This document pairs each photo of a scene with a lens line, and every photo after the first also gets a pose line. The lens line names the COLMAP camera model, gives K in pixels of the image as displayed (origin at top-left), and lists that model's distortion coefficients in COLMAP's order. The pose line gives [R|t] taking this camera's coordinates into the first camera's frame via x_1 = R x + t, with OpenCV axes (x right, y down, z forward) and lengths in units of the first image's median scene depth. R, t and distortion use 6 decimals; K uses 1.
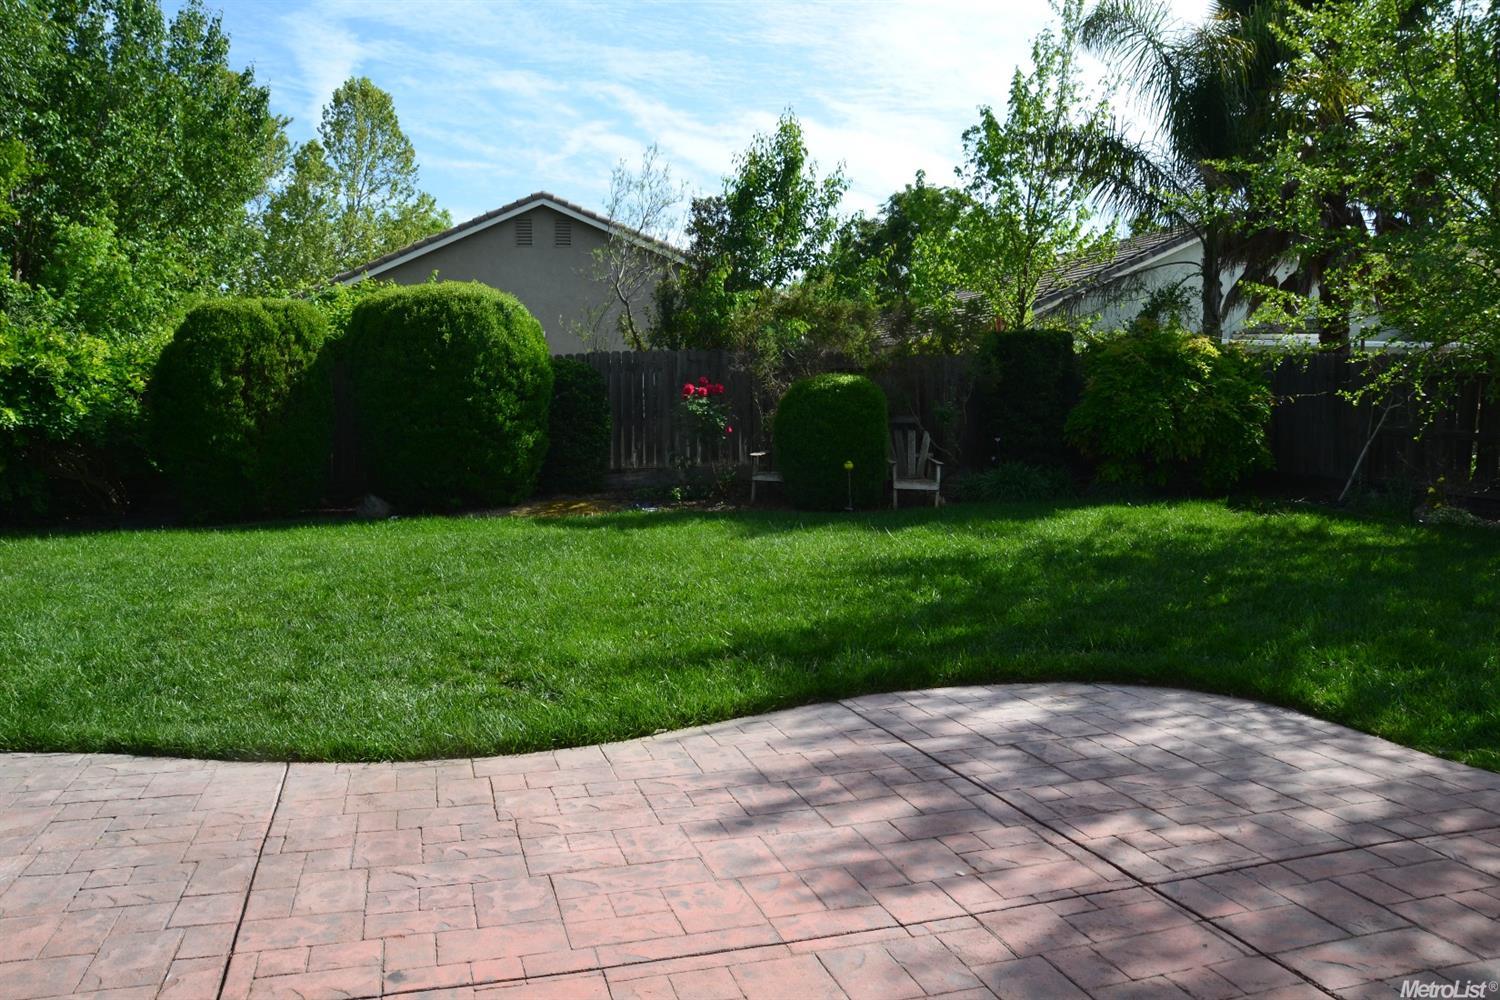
lens RADIAL K [[1182.4, 0, 741.8], [0, 1182.4, 503.1], [0, 0, 1]] dist [-0.161865, 0.110656]
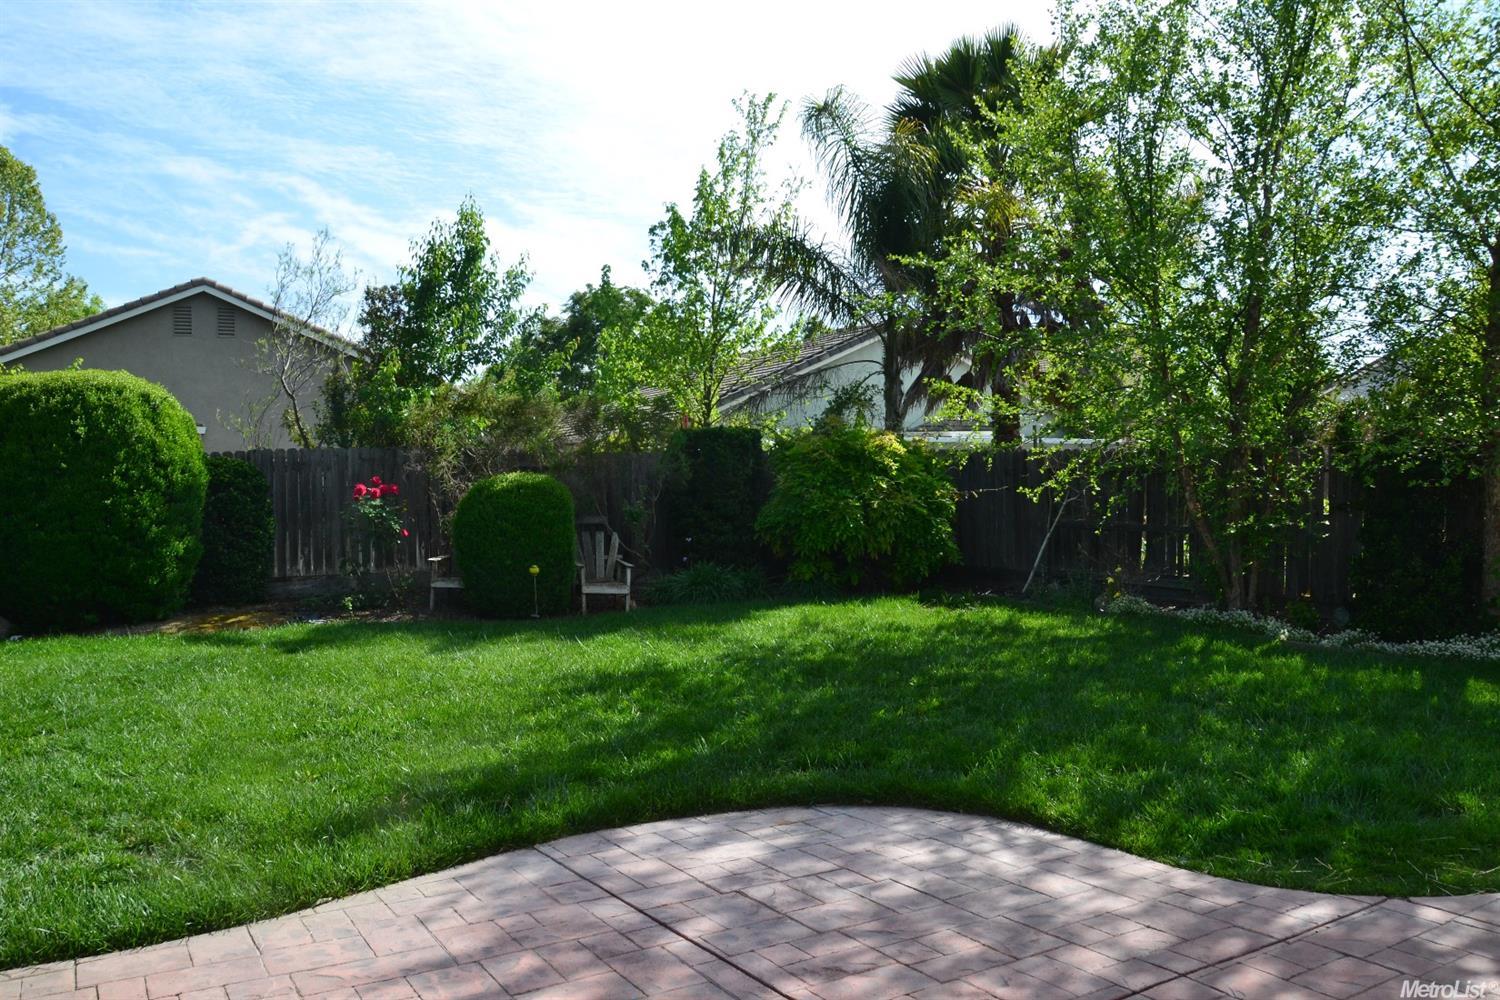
lens RADIAL K [[1182.4, 0, 741.8], [0, 1182.4, 503.1], [0, 0, 1]] dist [-0.161865, 0.110656]
pose [[0.964172, -0.006282, 0.265204, 0.001397], [0.028261, 0.996463, -0.079140, -0.005796], [-0.263769, 0.083800, 0.960939, 0.047216]]
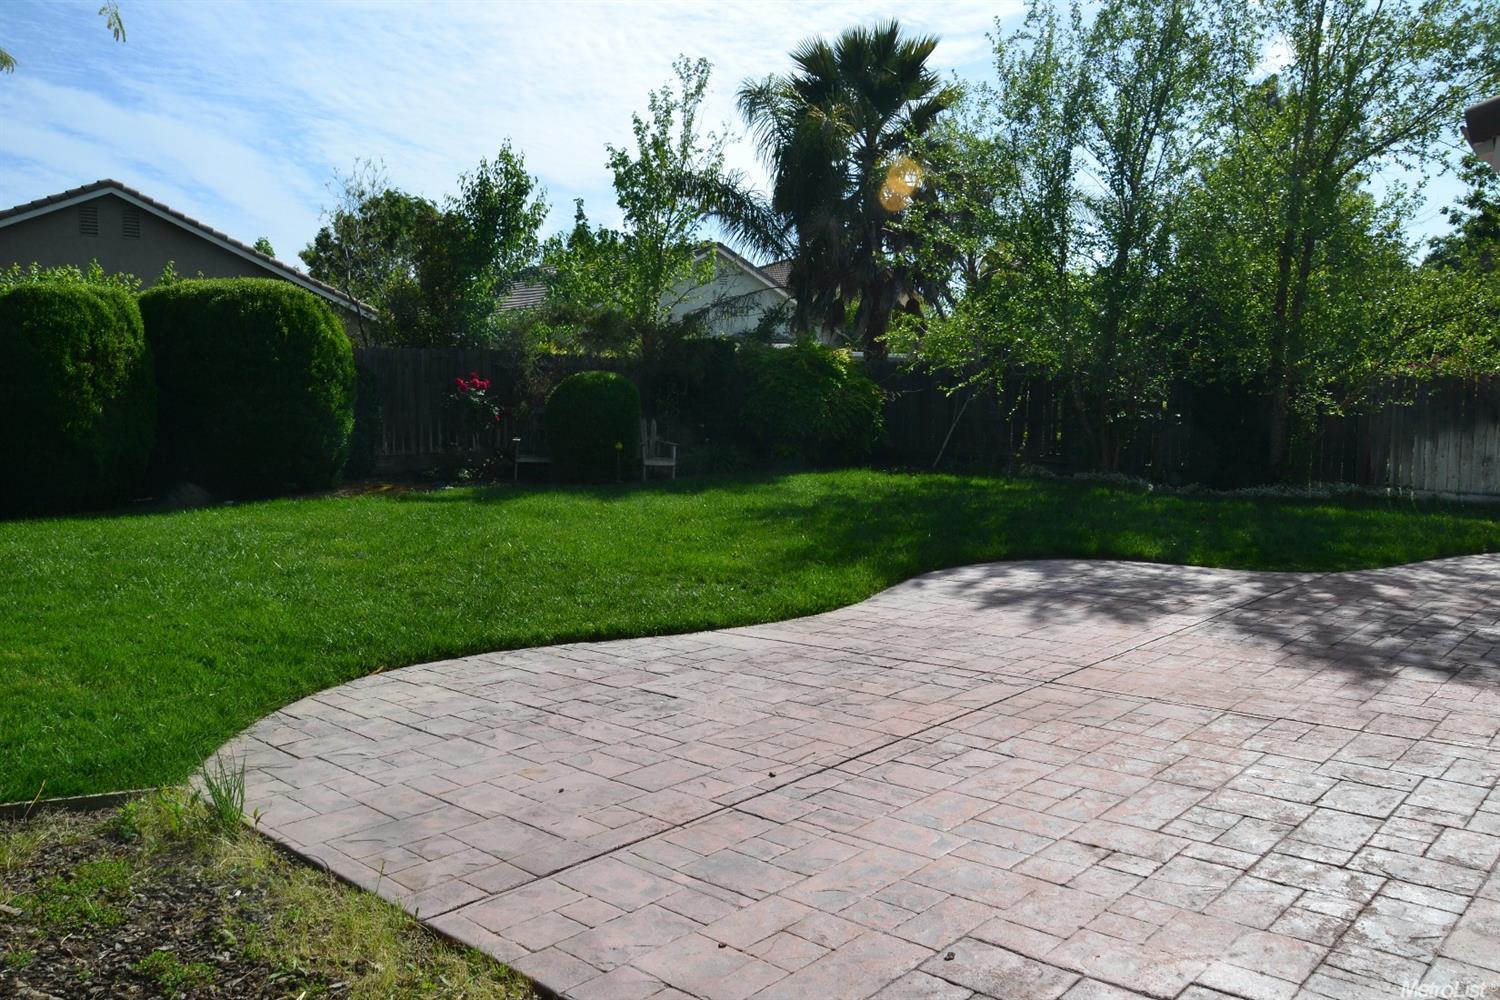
lens RADIAL K [[1182.4, 0, 741.8], [0, 1182.4, 503.1], [0, 0, 1]] dist [-0.161865, 0.110656]
pose [[0.854615, -0.037428, 0.517912, -0.420348], [0.039491, 0.999195, 0.007043, 0.022584], [-0.517759, 0.014434, 0.855405, -0.105093]]
